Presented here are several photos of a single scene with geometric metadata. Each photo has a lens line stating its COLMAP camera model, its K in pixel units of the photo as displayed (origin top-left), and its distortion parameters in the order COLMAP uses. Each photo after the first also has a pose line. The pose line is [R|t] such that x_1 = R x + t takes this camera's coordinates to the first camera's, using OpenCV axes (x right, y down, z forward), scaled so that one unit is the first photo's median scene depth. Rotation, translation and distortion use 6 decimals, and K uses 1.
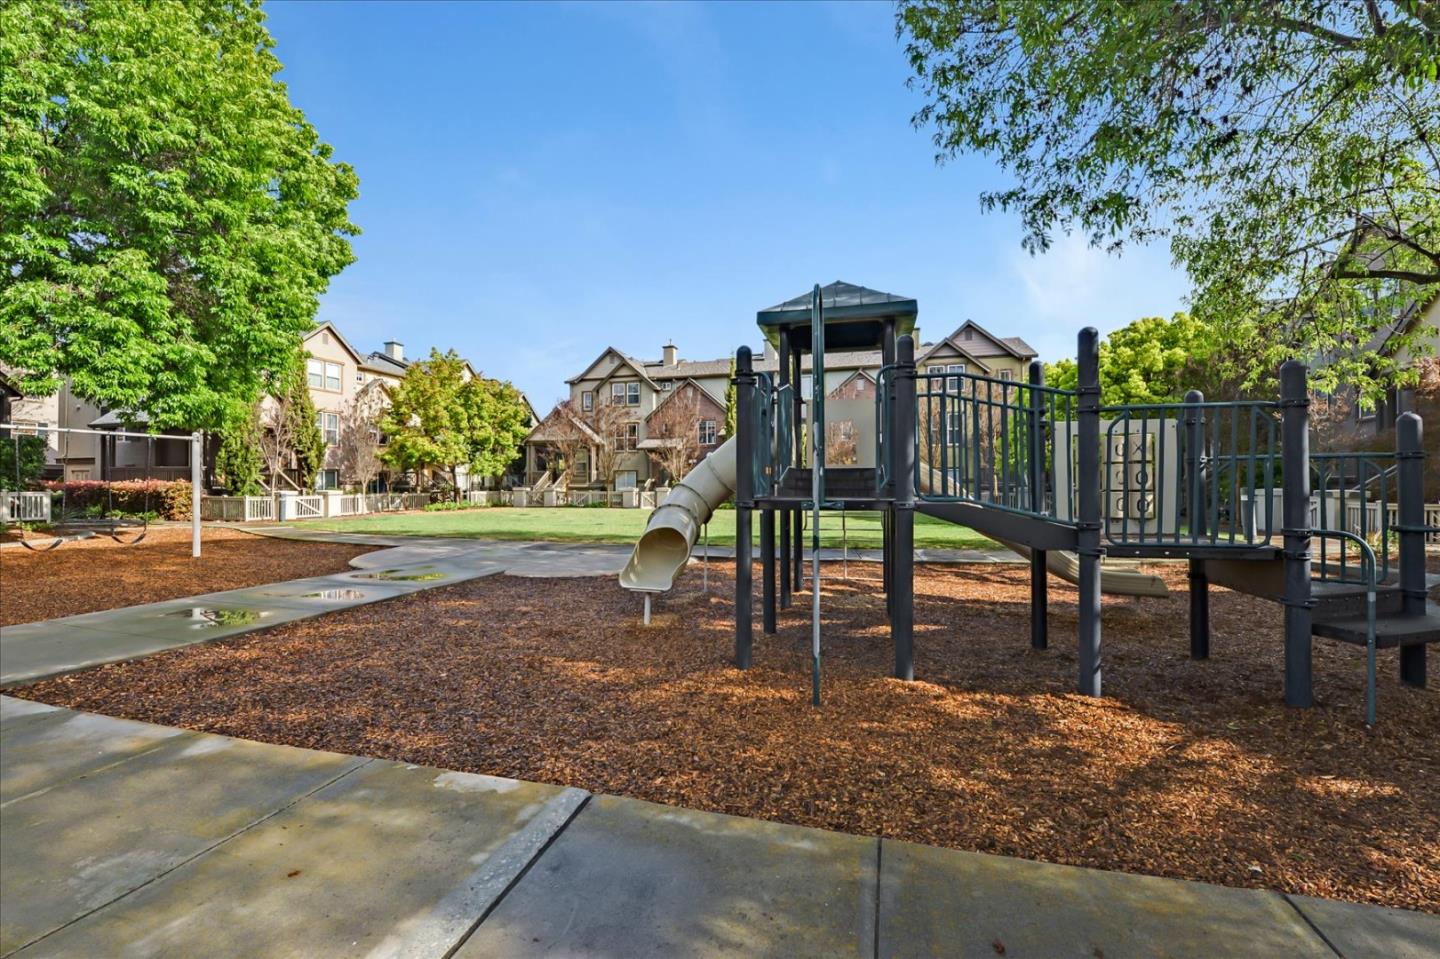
lens RADIAL K [[613.9, 0, 718.4], [0, 613.9, 490.3], [0, 0, 1]] dist [-0.001421, -0.000195]
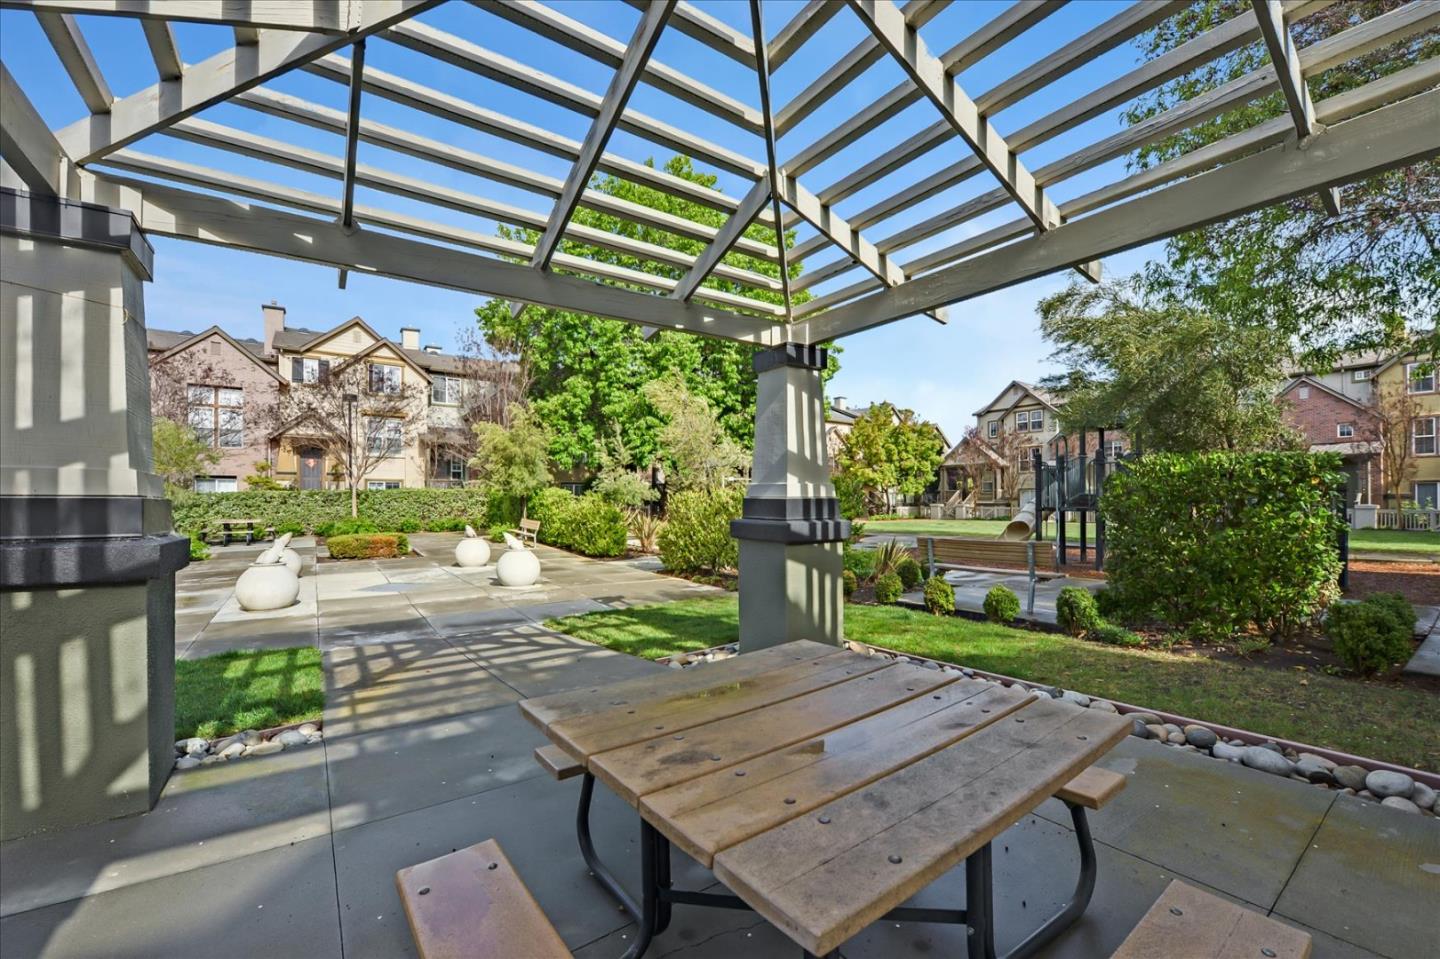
lens RADIAL K [[613.9, 0, 718.4], [0, 613.9, 490.3], [0, 0, 1]] dist [-0.001421, -0.000195]
pose [[0.802812, -0.012007, -0.596111, 0.068256], [-0.003481, 0.999686, -0.024823, 0.000609], [0.596222, 0.022003, 0.802518, -0.271114]]
